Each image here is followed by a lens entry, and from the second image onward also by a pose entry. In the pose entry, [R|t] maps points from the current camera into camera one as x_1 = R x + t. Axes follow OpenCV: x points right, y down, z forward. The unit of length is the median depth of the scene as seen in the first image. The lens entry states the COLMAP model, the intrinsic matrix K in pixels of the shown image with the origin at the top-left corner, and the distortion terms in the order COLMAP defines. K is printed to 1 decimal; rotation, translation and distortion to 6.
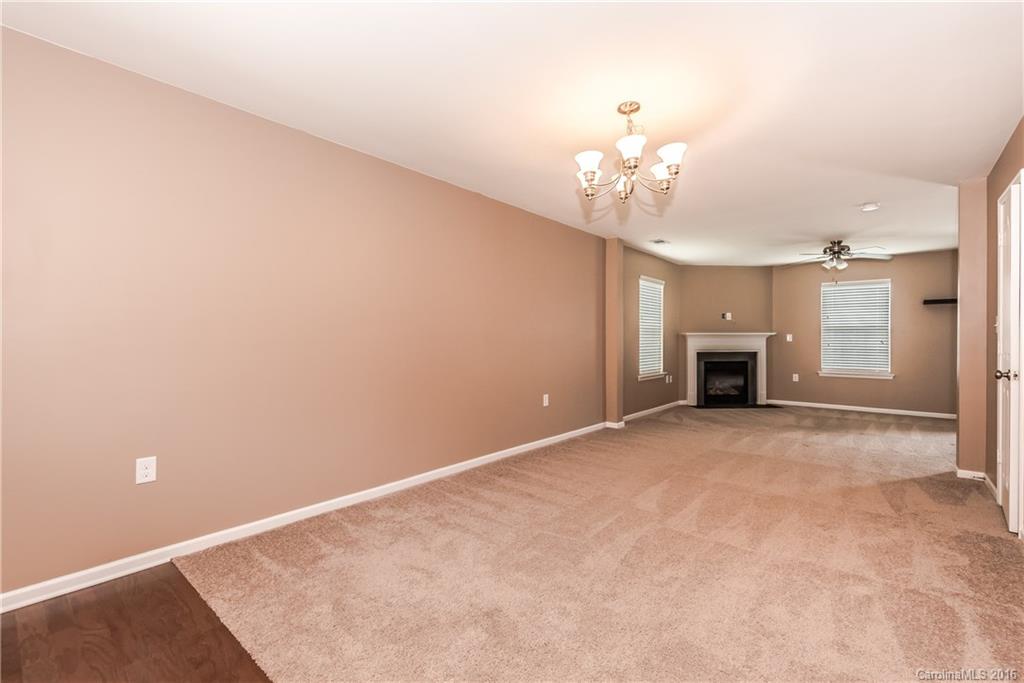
lens RADIAL K [[446.8, 0, 511.7], [0, 446.8, 335.5], [0, 0, 1]] dist [-0.000747, 0.000048]
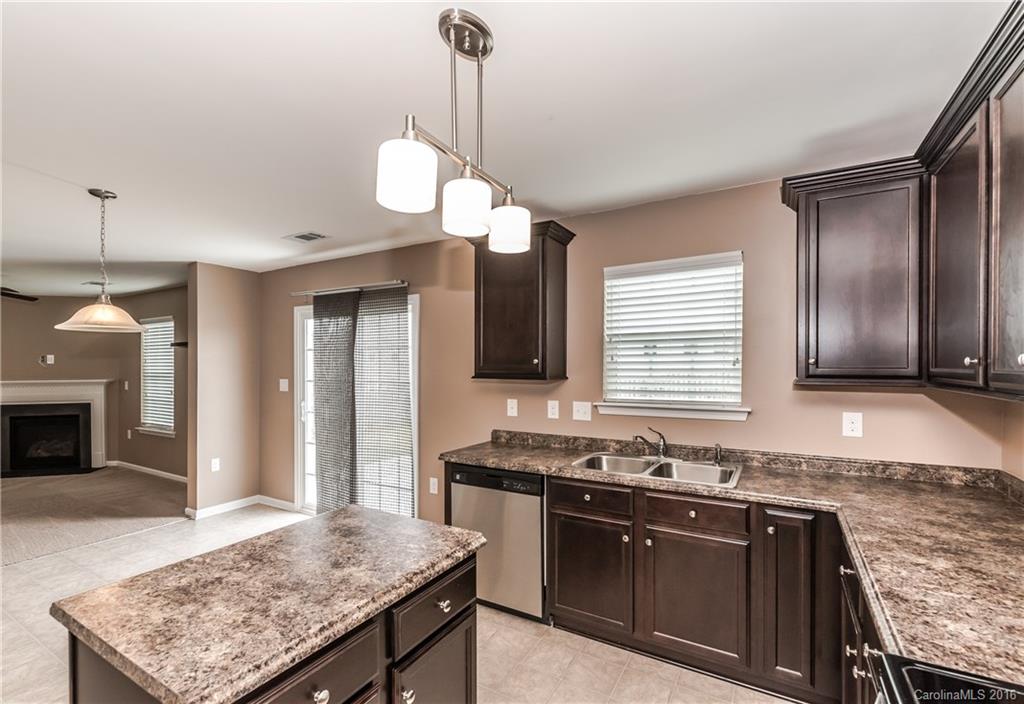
lens RADIAL K [[461.9, 0, 506.4], [0, 461.9, 363.0], [0, 0, 1]] dist [-0.002134, 0.000204]
pose [[0.984898, -0.006016, 0.173029, 1.250402], [0.005127, 0.999971, 0.005584, -0.040013], [-0.173058, -0.004613, 0.984901, 0.051988]]
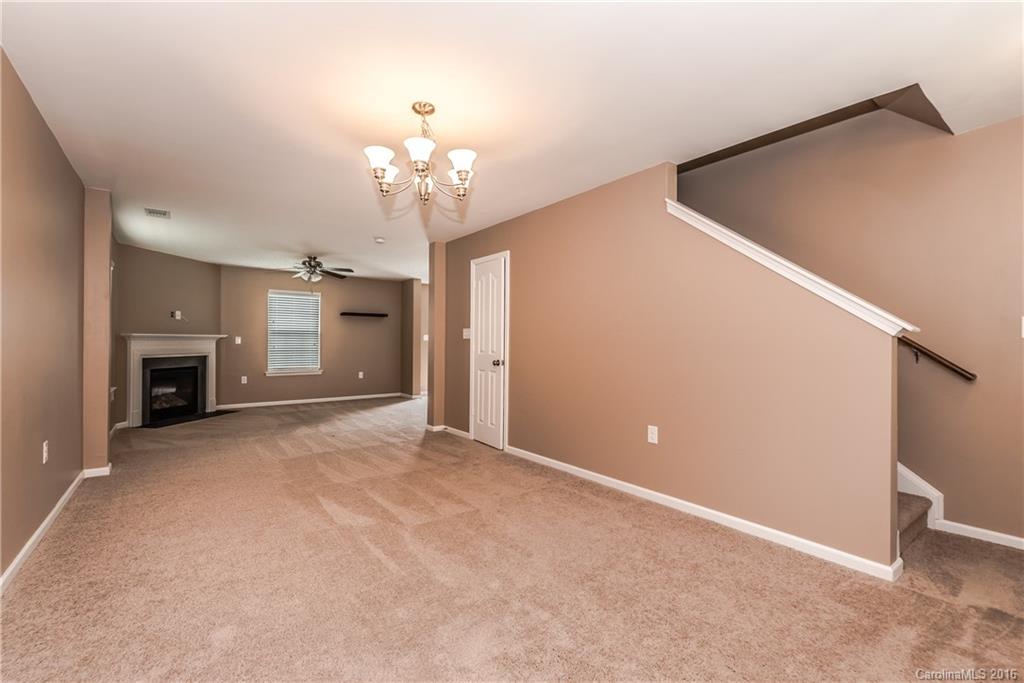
lens RADIAL K [[443.5, 0, 508.5], [0, 443.5, 341.0], [0, 0, 1]] dist [0.001161, 0.000080]
pose [[0.217323, 0.001306, 0.976099, -0.228045], [-0.009989, 0.999950, 0.000886, -0.000430], [-0.976049, -0.009943, 0.217325, 0.212867]]
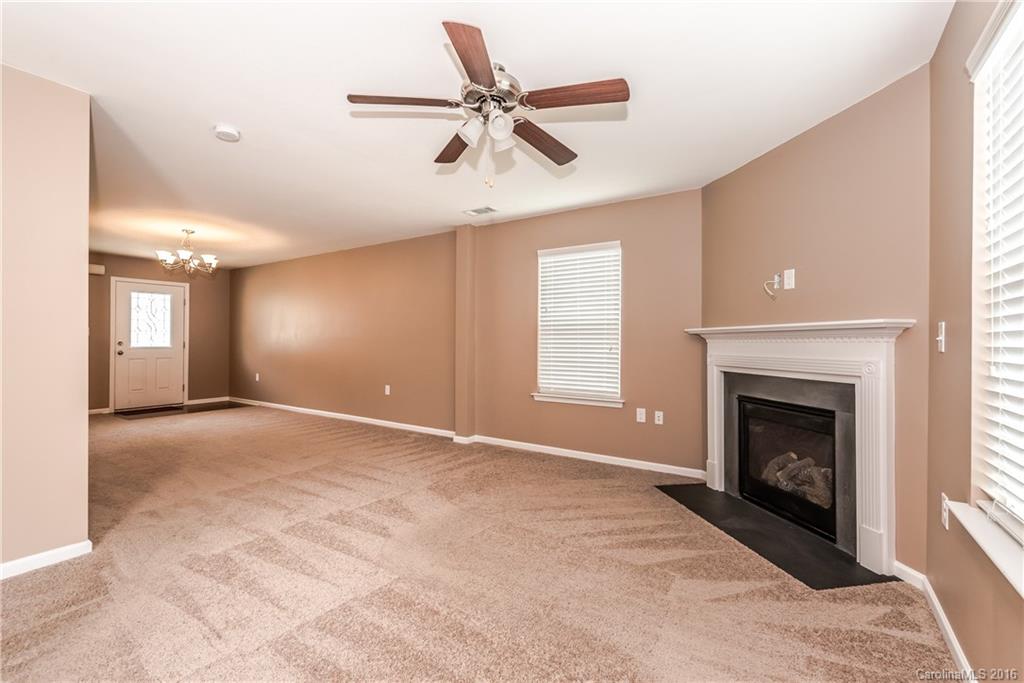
lens RADIAL K [[446.8, 0, 511.7], [0, 446.8, 335.5], [0, 0, 1]] dist [-0.000747, 0.000048]
pose [[0.115047, -0.015645, -0.993237, 0.898325], [0.000852, 0.999877, -0.015651, 0.008941], [0.993360, 0.000954, 0.115046, 0.799878]]
